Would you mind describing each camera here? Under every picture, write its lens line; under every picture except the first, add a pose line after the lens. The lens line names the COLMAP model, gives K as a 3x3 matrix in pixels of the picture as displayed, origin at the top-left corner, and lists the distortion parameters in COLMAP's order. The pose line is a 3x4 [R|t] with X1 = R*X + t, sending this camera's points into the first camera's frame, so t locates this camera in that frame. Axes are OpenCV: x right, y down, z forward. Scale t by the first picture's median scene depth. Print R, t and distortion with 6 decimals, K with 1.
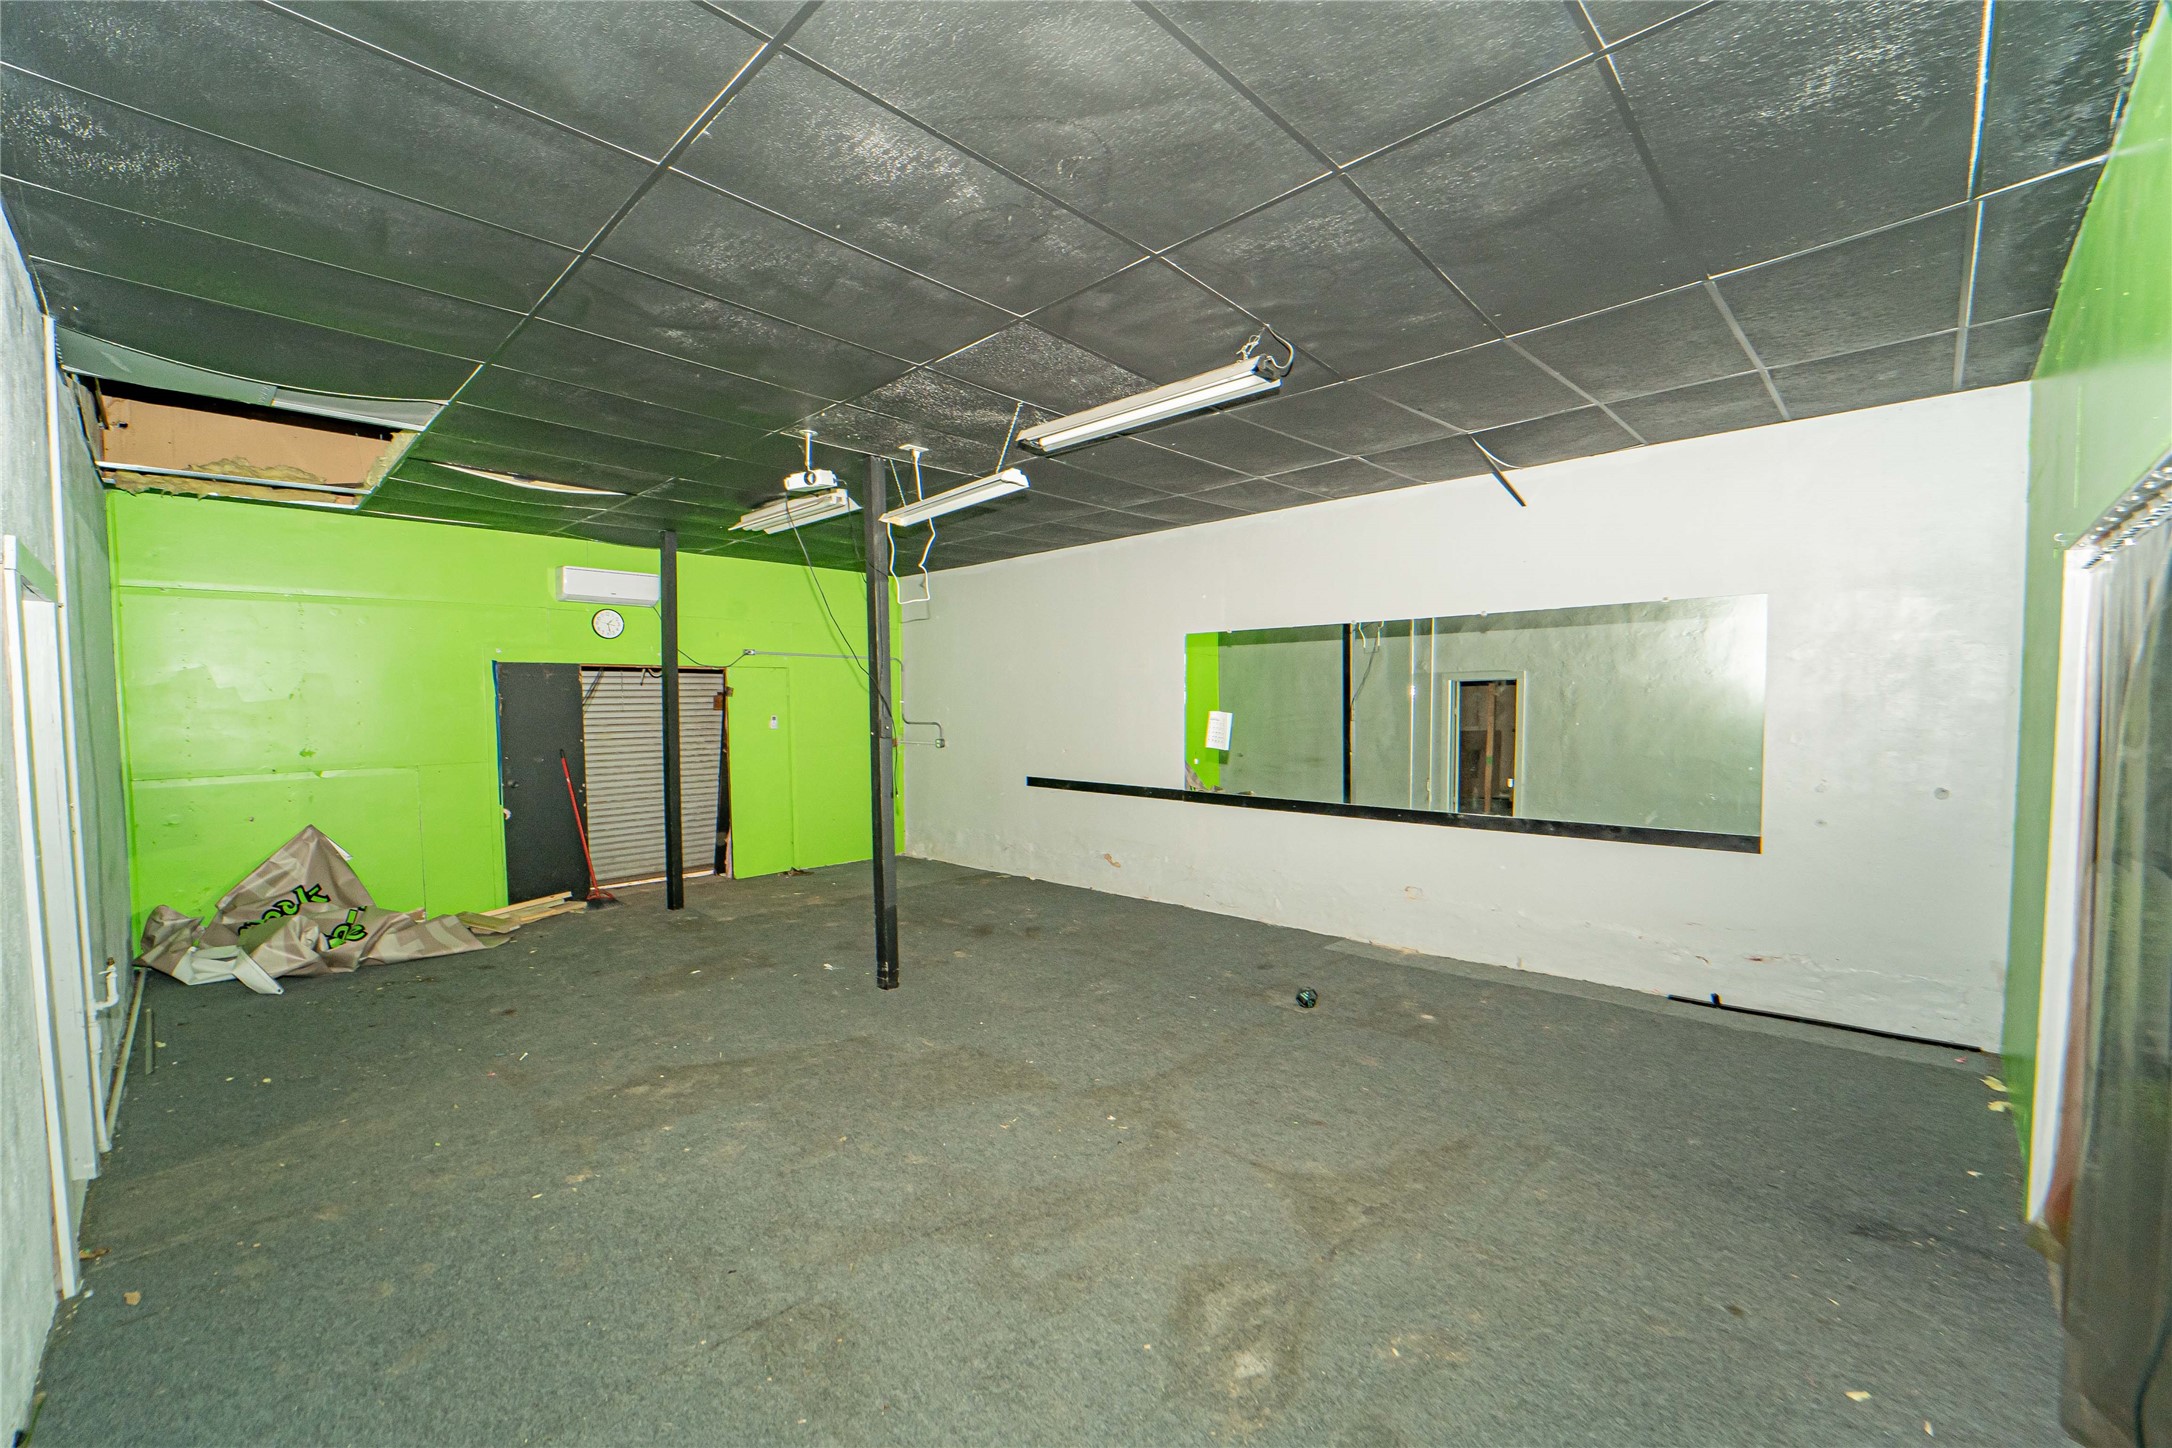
lens RADIAL K [[878.1, 0, 1088.7], [0, 878.1, 737.3], [0, 0, 1]] dist [-0.001763, -0.007464]
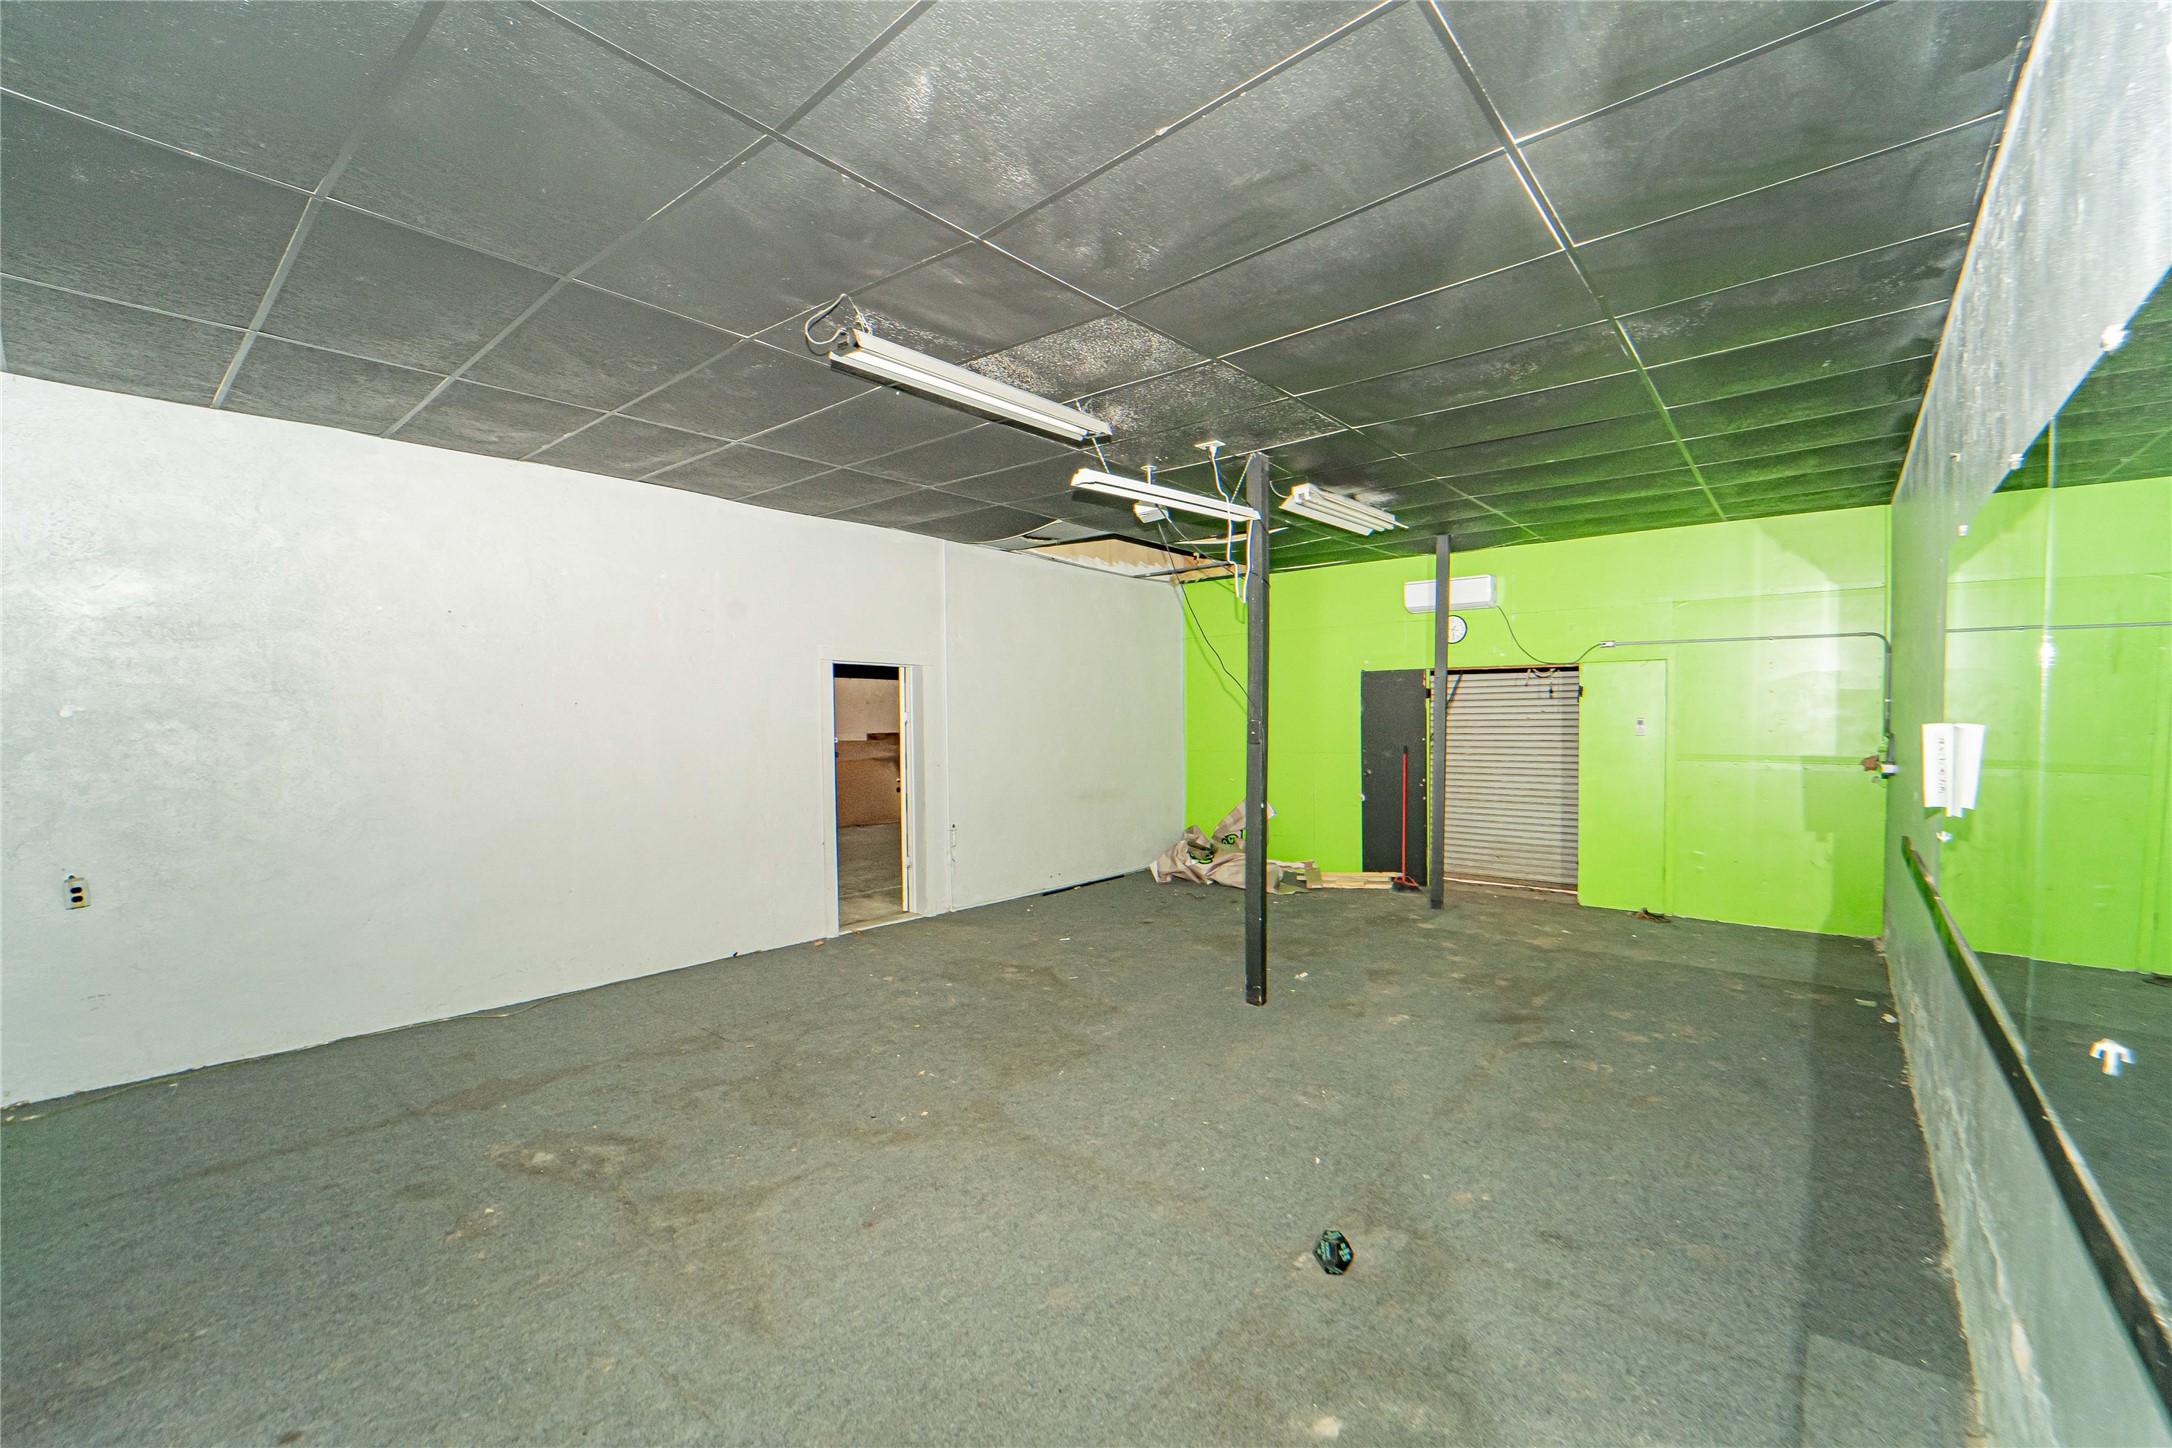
lens RADIAL K [[878.1, 0, 1088.7], [0, 878.1, 737.3], [0, 0, 1]] dist [-0.001763, -0.007464]
pose [[0.064667, 0.030182, -0.997450, 0.797891], [-0.025773, 0.999260, 0.028566, -0.030563], [0.997574, 0.023860, 0.065397, 0.846151]]
